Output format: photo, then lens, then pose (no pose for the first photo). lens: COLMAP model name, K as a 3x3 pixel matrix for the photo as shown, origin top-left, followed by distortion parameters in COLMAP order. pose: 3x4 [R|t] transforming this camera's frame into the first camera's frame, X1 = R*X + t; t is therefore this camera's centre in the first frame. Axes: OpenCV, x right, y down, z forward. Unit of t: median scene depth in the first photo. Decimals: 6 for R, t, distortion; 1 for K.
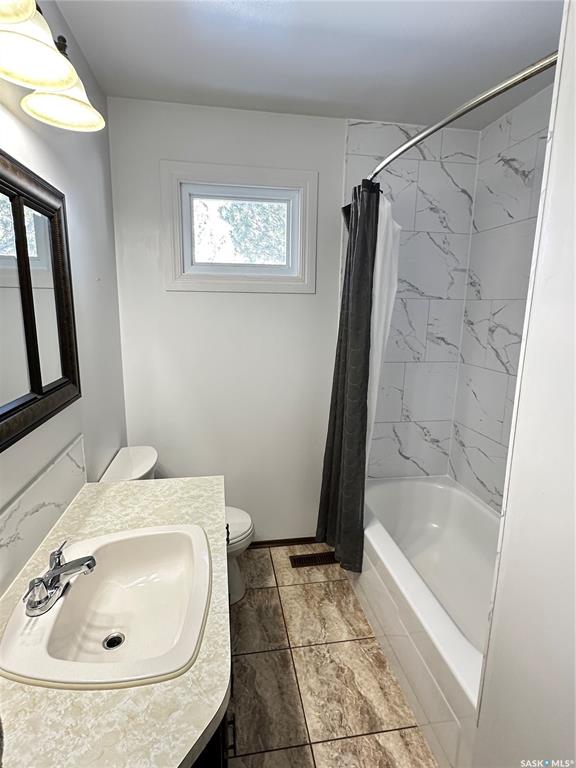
lens RADIAL K [[401.7, 0, 288.0], [0, 401.7, 384.0], [0, 0, 1]] dist [-0.004523, 0.001276]
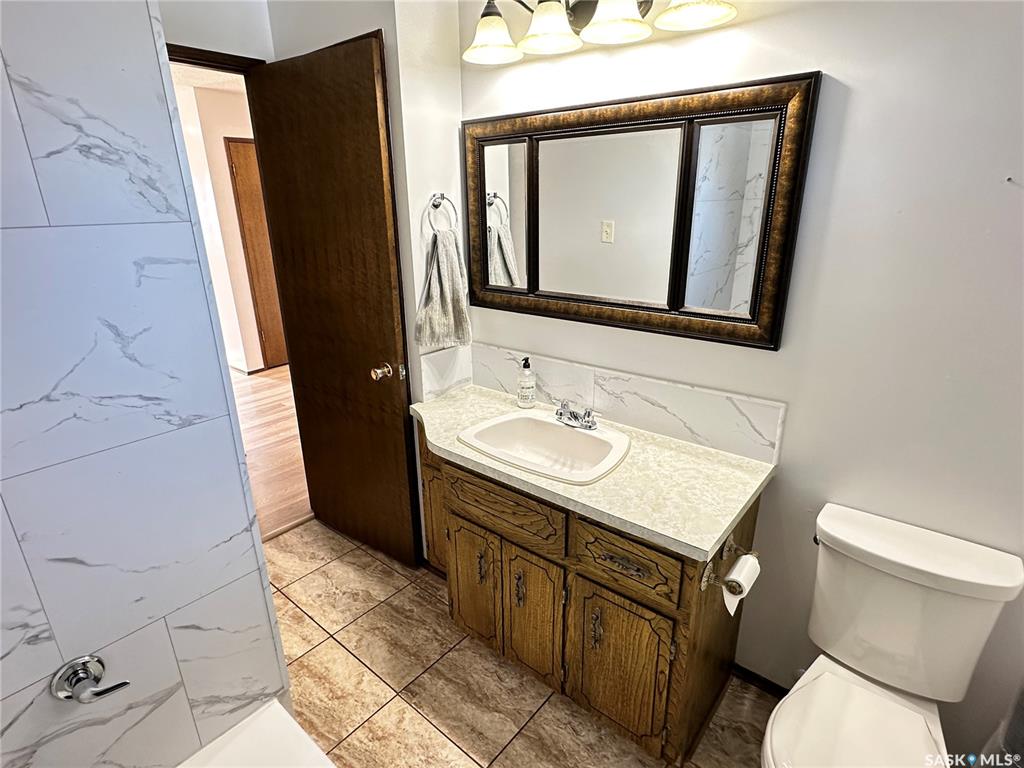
lens RADIAL K [[535.6, 0, 511.1], [0, 535.6, 386.6], [0, 0, 1]] dist [-0.004523, 0.001276]
pose [[-0.759082, 0.211468, -0.615692, 0.527748], [-0.126893, 0.879566, 0.458544, -0.322485], [0.638508, 0.426199, -0.640829, 1.393832]]
